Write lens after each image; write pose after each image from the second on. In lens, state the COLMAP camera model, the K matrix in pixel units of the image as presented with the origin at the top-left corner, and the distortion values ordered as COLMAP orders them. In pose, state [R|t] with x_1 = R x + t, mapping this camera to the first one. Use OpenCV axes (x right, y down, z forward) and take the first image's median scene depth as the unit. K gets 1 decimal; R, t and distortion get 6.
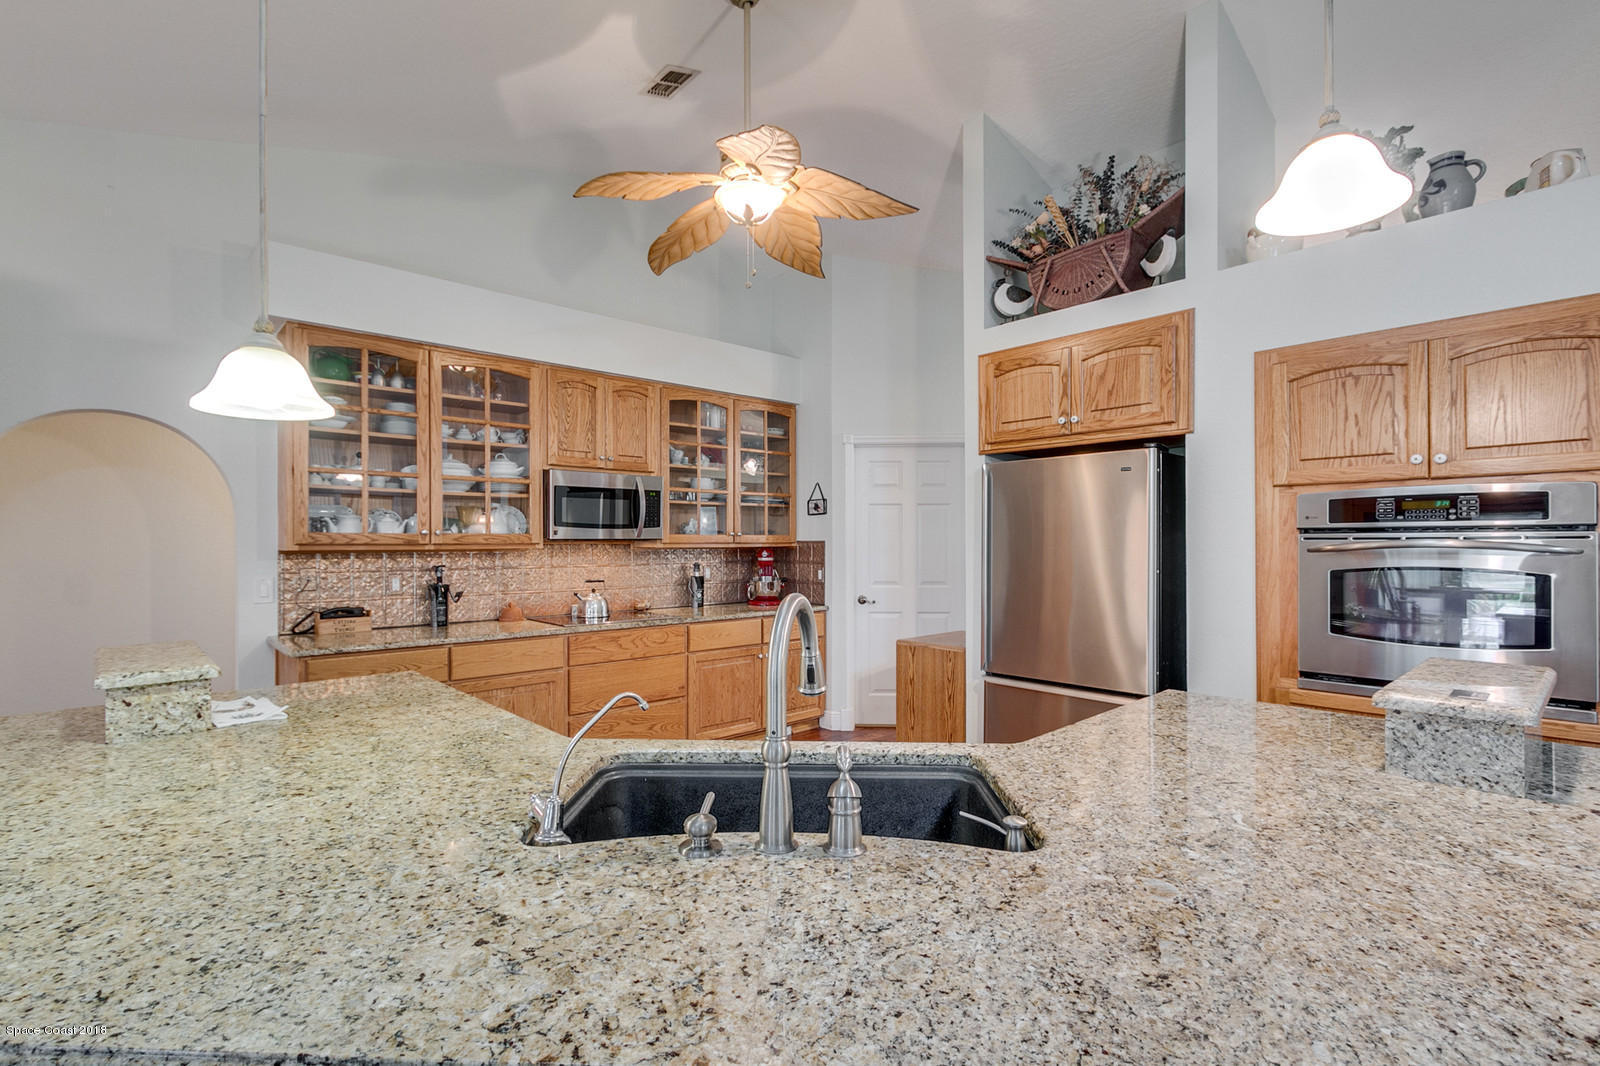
lens RADIAL K [[736.5, 0, 787.3], [0, 736.5, 544.1], [0, 0, 1]] dist [0.000522, 0.000600]
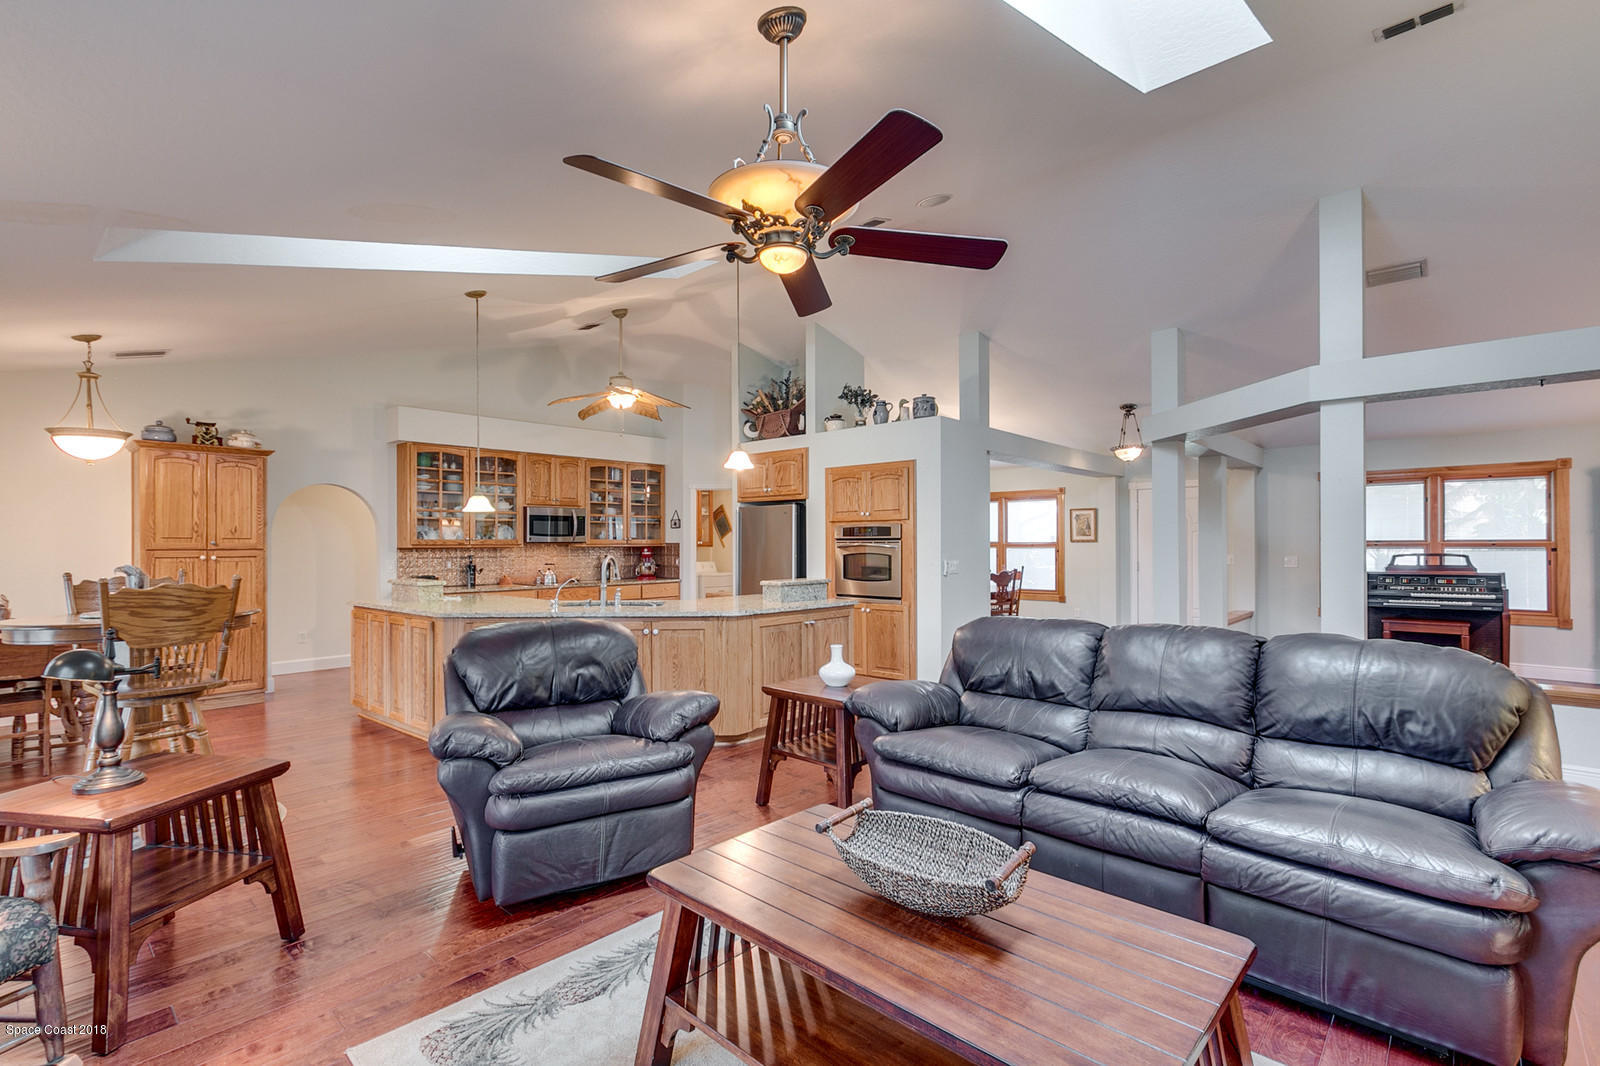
lens RADIAL K [[738.4, 0, 792.4], [0, 738.4, 540.1], [0, 0, 1]] dist [-0.000110, 0.000116]
pose [[0.995670, 0.000243, 0.092960, 0.199866], [0.000310, 0.999982, -0.005930, -0.000186], [-0.092960, 0.005933, 0.995652, -1.031328]]
